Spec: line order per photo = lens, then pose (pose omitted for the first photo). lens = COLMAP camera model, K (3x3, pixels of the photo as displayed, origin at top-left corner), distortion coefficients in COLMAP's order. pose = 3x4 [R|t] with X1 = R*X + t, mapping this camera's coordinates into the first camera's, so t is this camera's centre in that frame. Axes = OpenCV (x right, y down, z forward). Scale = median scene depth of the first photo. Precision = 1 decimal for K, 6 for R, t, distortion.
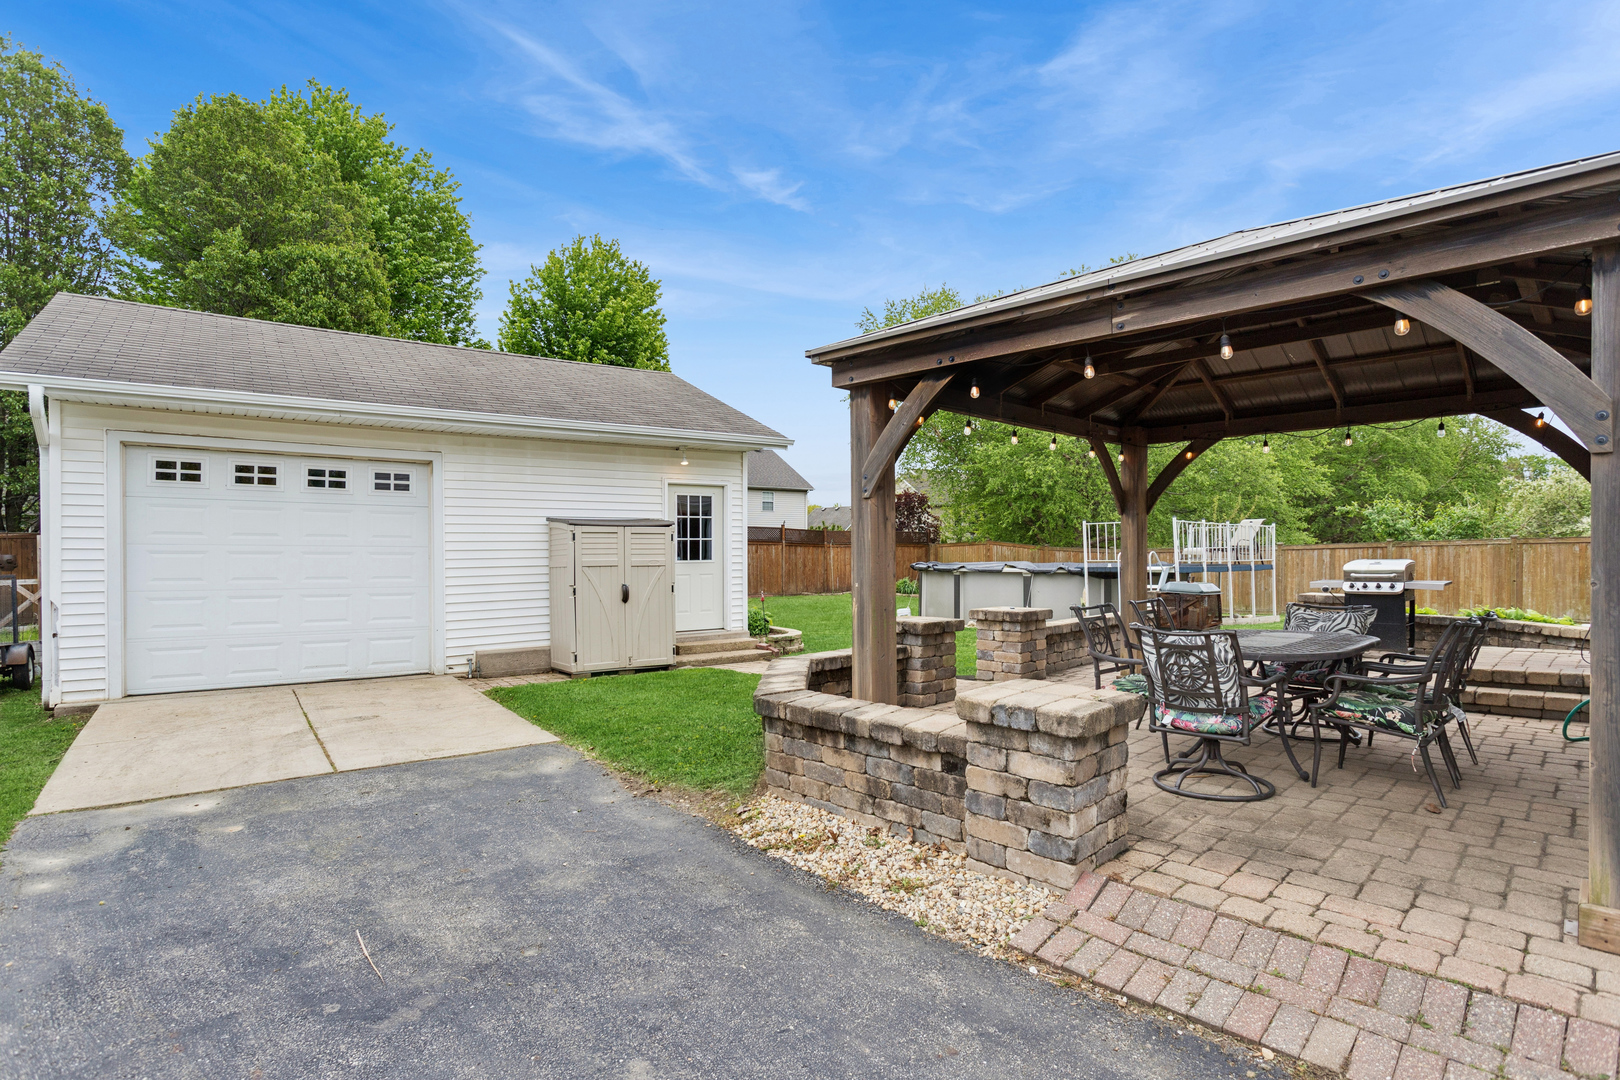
lens RADIAL K [[831.2, 0, 806.9], [0, 831.2, 549.2], [0, 0, 1]] dist [-0.004480, 0.001268]
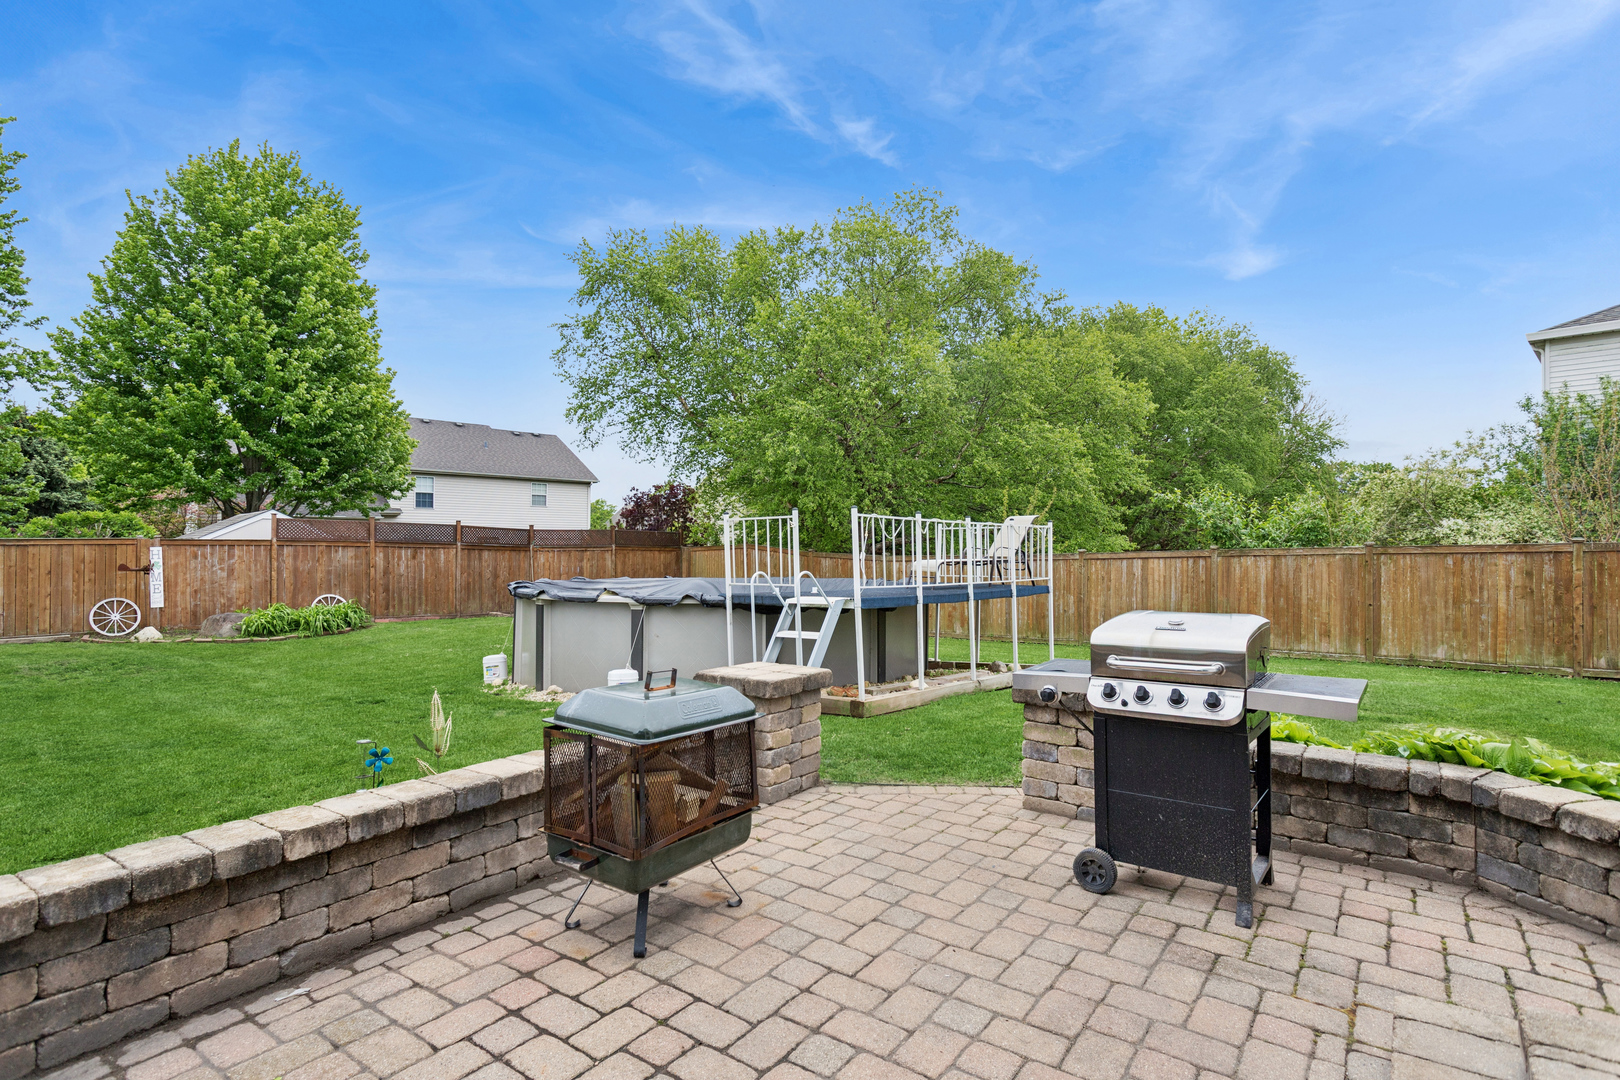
lens RADIAL K [[831.2, 0, 809.2], [0, 831.2, 536.4], [0, 0, 1]] dist [-0.004480, 0.001268]
pose [[0.987765, 0.006958, 0.155796, 0.298574], [-0.004510, 0.999861, -0.016061, -0.009524], [-0.155886, 0.015162, 0.987659, 0.421050]]
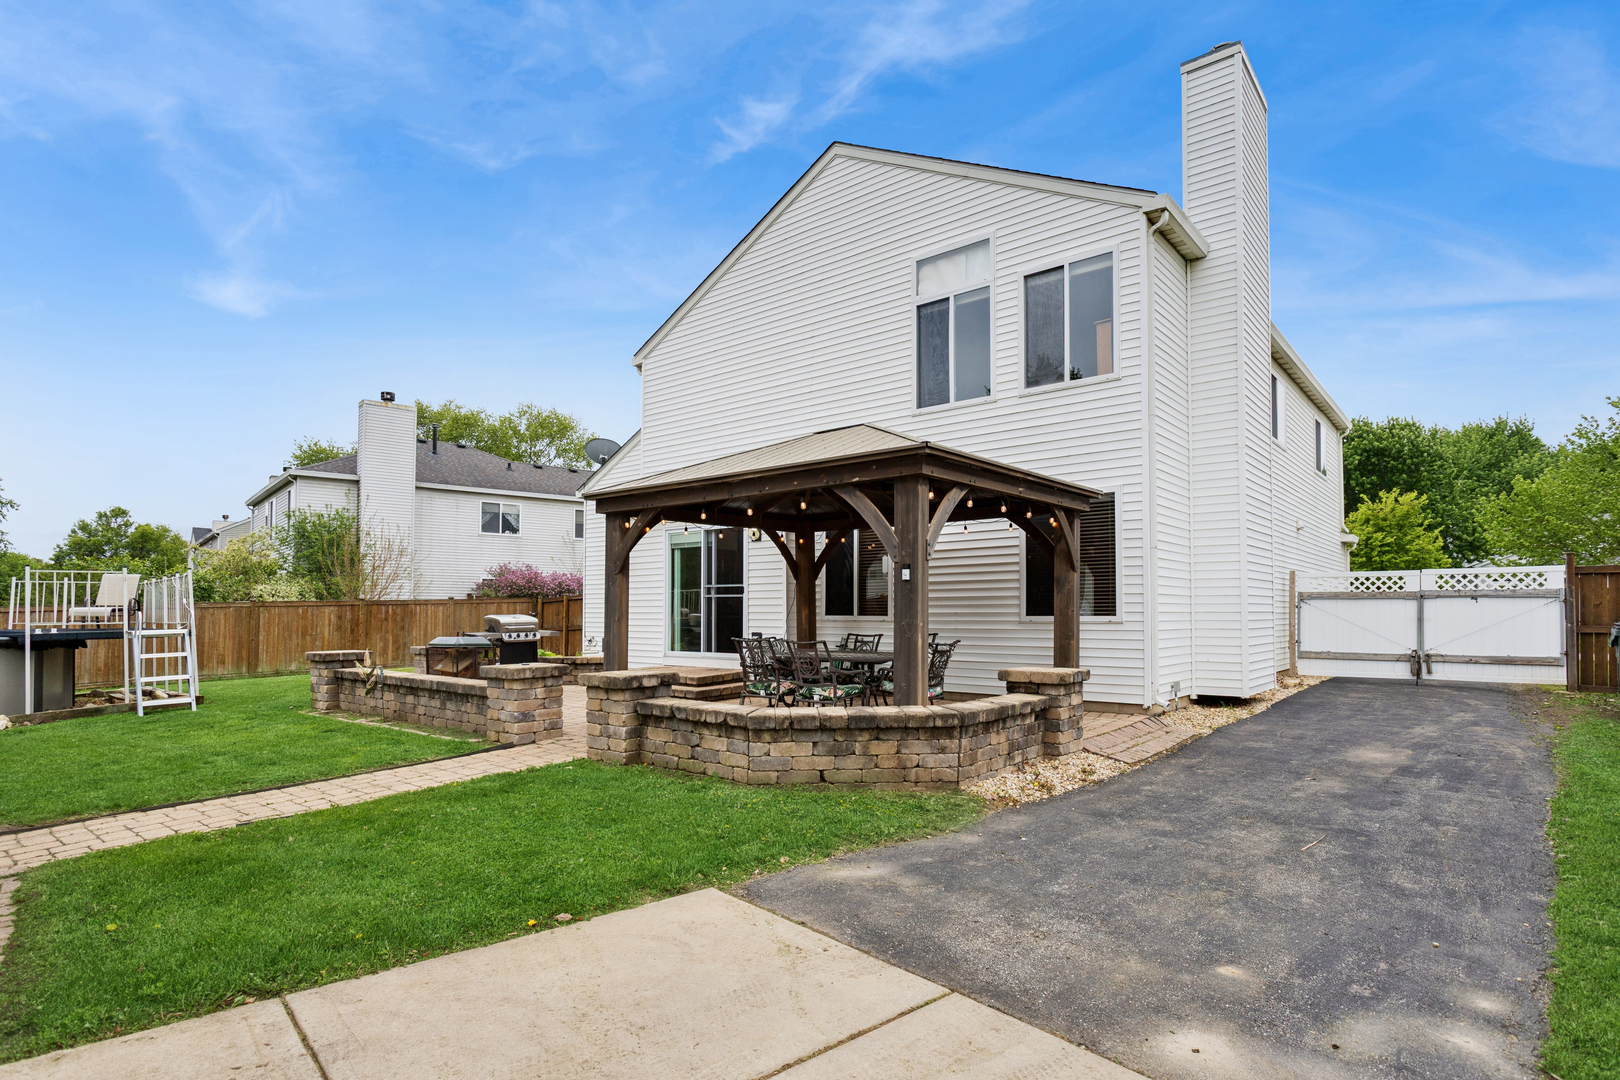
lens RADIAL K [[831.2, 0, 826.3], [0, 831.2, 590.1], [0, 0, 1]] dist [-0.004480, 0.001268]
pose [[-0.102778, 0.027368, 0.994328, -0.398282], [0.006575, 0.999618, -0.026834, 0.007530], [-0.994683, 0.003779, -0.102918, 0.410548]]
